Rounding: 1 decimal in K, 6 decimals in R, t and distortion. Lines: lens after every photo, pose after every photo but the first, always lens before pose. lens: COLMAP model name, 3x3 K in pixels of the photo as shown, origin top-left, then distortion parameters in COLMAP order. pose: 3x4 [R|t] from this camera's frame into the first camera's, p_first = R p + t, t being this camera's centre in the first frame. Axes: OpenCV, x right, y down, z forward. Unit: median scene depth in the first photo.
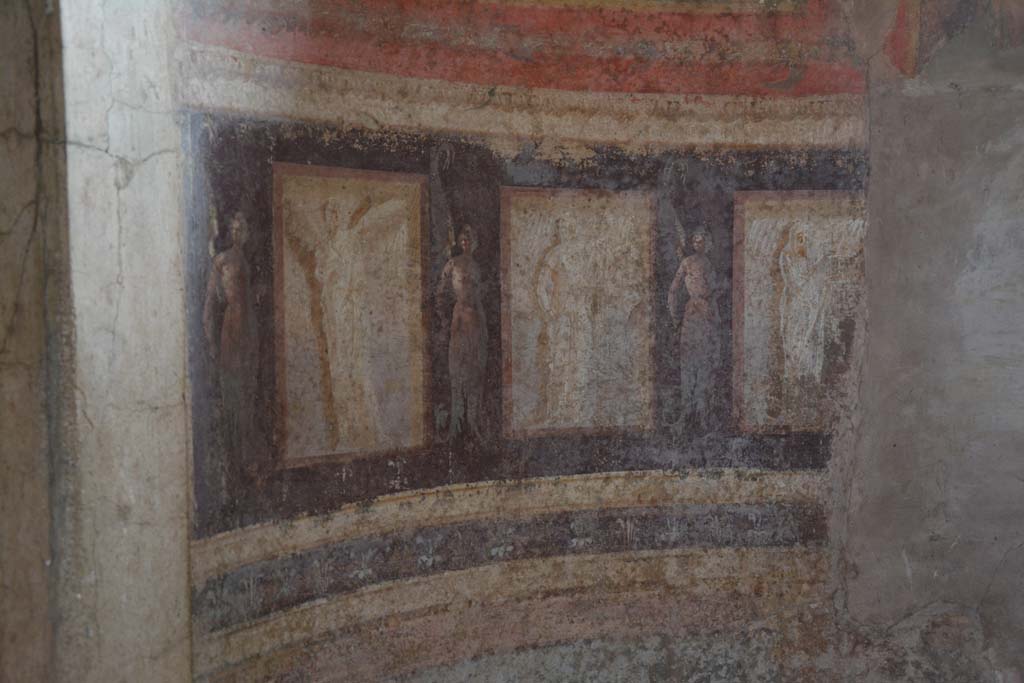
lens RADIAL K [[1340.4, 0, 511.2], [0, 1340.4, 344.7], [0, 0, 1]] dist [0.111295, 0.000000]
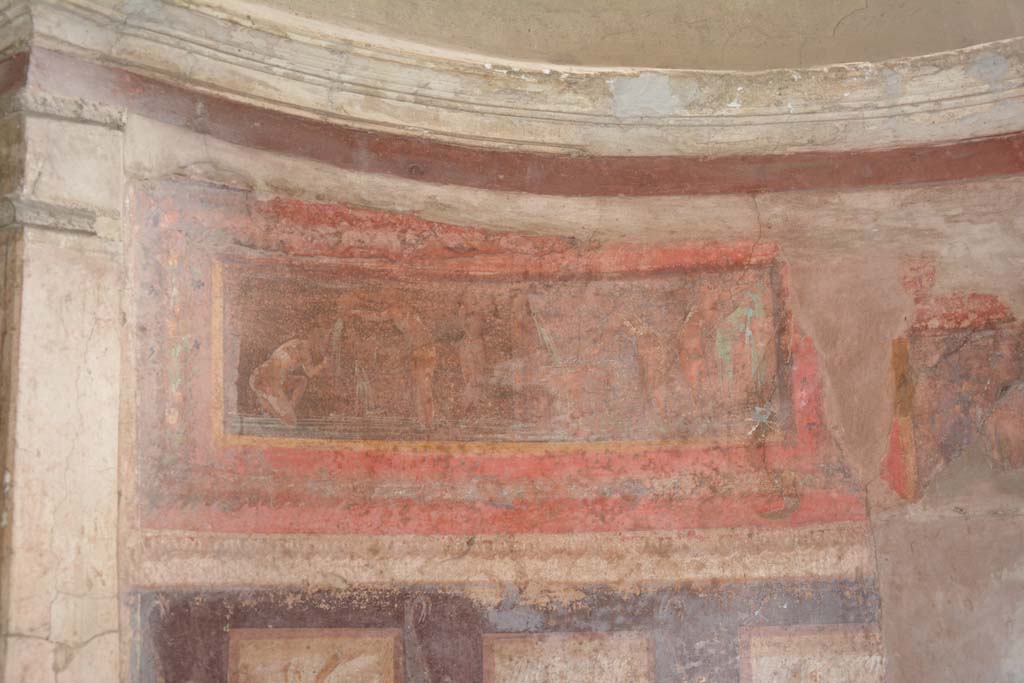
lens RADIAL K [[1760.7, 0, 509.7], [0, 1760.7, 345.3], [0, 0, 1]] dist [0.286841, 0.000000]
pose [[0.968024, -0.082578, -0.236878, 0.340540], [0.021273, 0.967887, -0.250485, 0.005117], [0.249955, 0.237436, 0.938694, -0.285582]]
